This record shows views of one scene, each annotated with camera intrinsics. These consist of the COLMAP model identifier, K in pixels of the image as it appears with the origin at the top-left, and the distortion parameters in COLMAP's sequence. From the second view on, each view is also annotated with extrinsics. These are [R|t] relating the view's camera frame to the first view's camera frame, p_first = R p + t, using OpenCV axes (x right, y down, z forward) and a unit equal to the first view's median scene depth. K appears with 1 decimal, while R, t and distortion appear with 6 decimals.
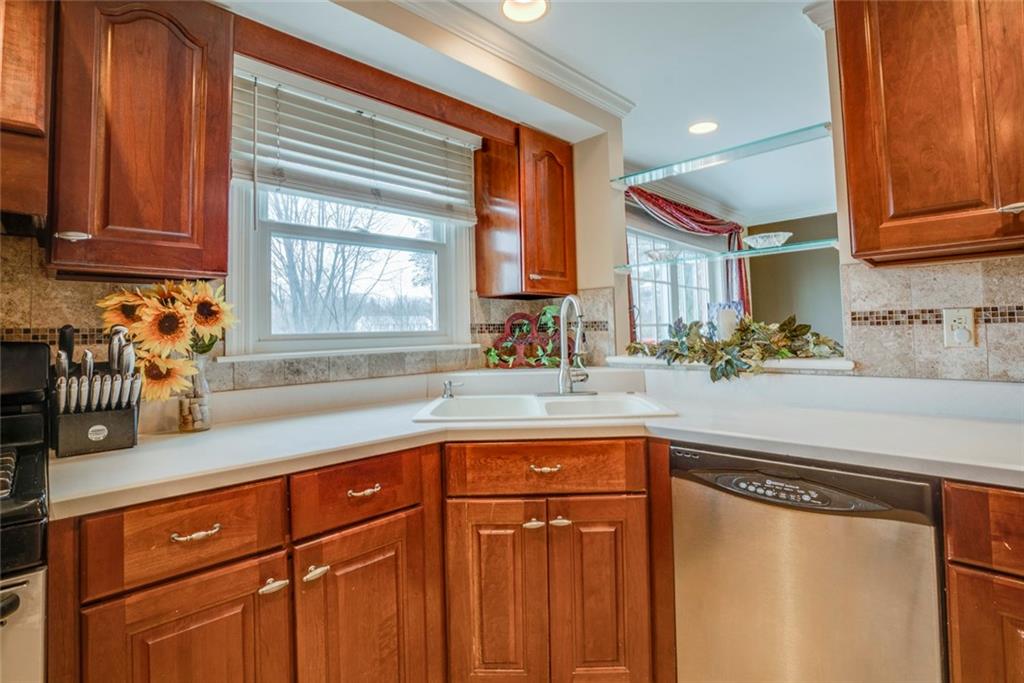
lens RADIAL K [[490.7, 0, 517.8], [0, 490.7, 312.6], [0, 0, 1]] dist [-0.062490, 0.024025]
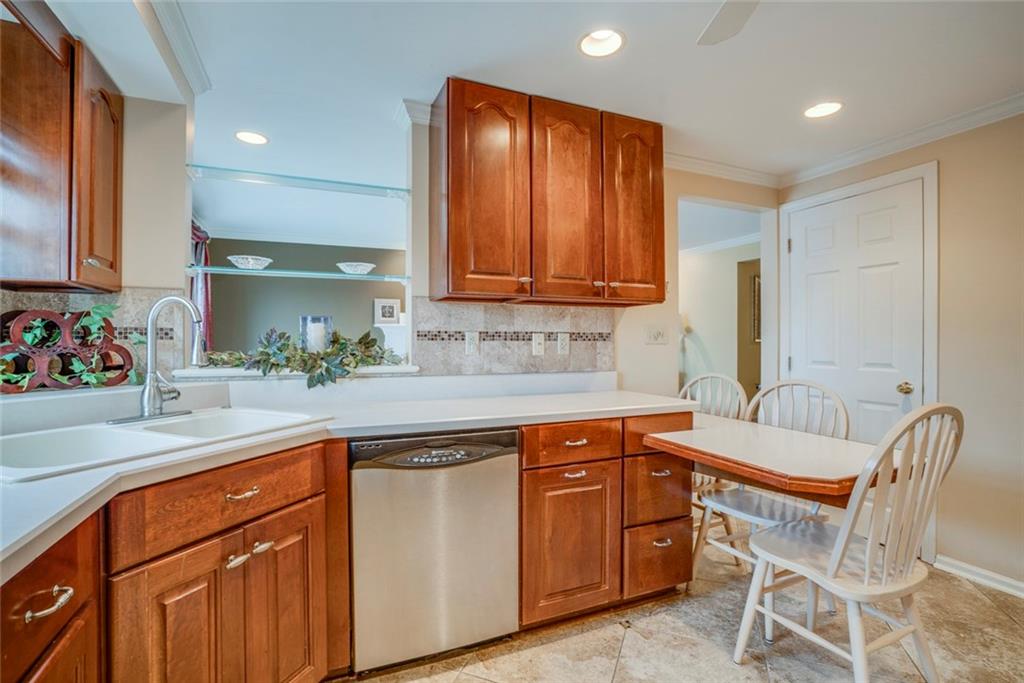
lens RADIAL K [[473.9, 0, 512.0], [0, 473.9, 341.5], [0, 0, 1]] dist [-0.061580, 0.020831]
pose [[0.369879, 0.021495, 0.928831, -0.541603], [-0.047028, 0.998884, -0.004388, 0.026288], [-0.927889, -0.042058, 0.370477, 0.253726]]
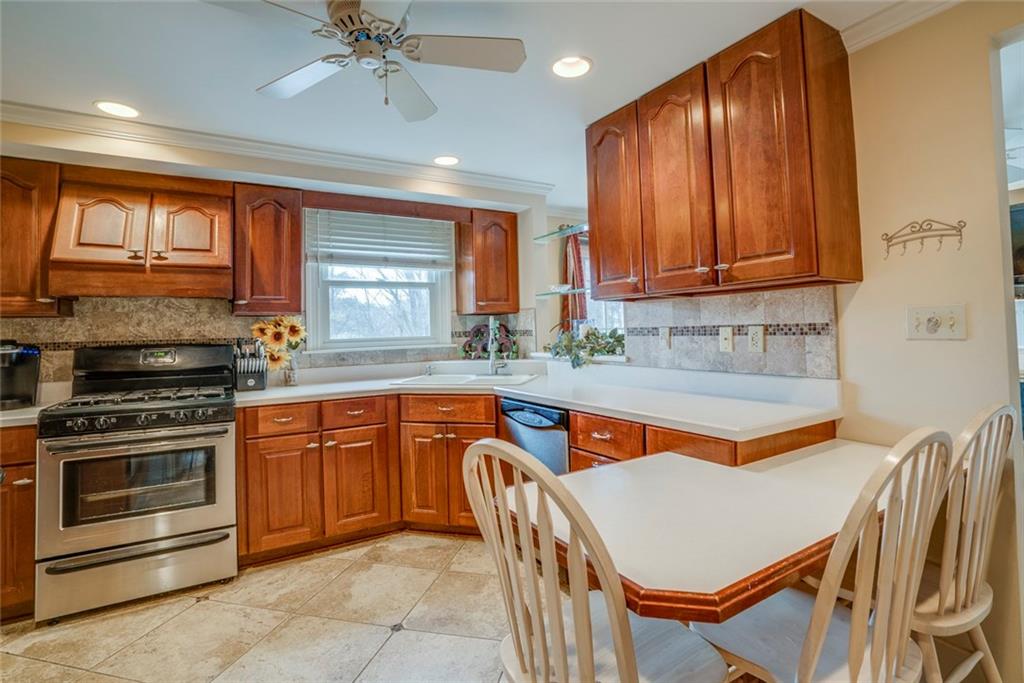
lens RADIAL K [[490.7, 0, 517.8], [0, 490.7, 312.6], [0, 0, 1]] dist [-0.062490, 0.024025]
pose [[0.972368, -0.010617, -0.233214, 0.805894], [0.012870, 0.999884, 0.008142, -0.082128], [0.233100, -0.010918, 0.972391, -0.850776]]
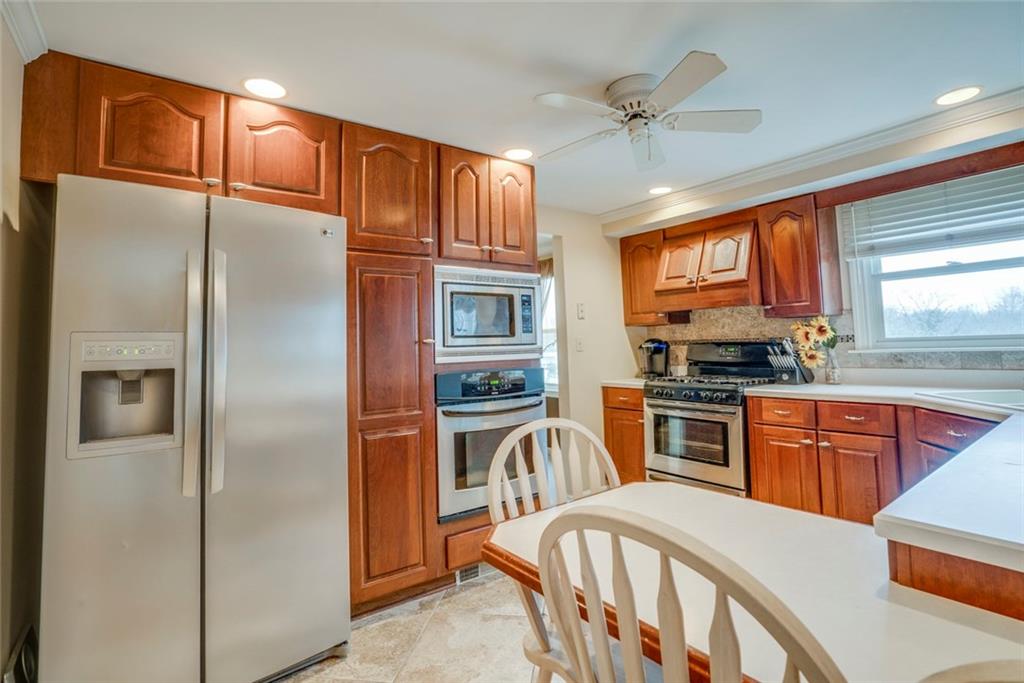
lens RADIAL K [[490.7, 0, 517.8], [0, 490.7, 312.6], [0, 0, 1]] dist [-0.062490, 0.024025]
pose [[-0.132057, -0.037391, -0.990537, 1.657149], [0.072218, 0.996270, -0.047235, -0.074119], [0.988608, -0.077772, -0.128864, -0.103010]]
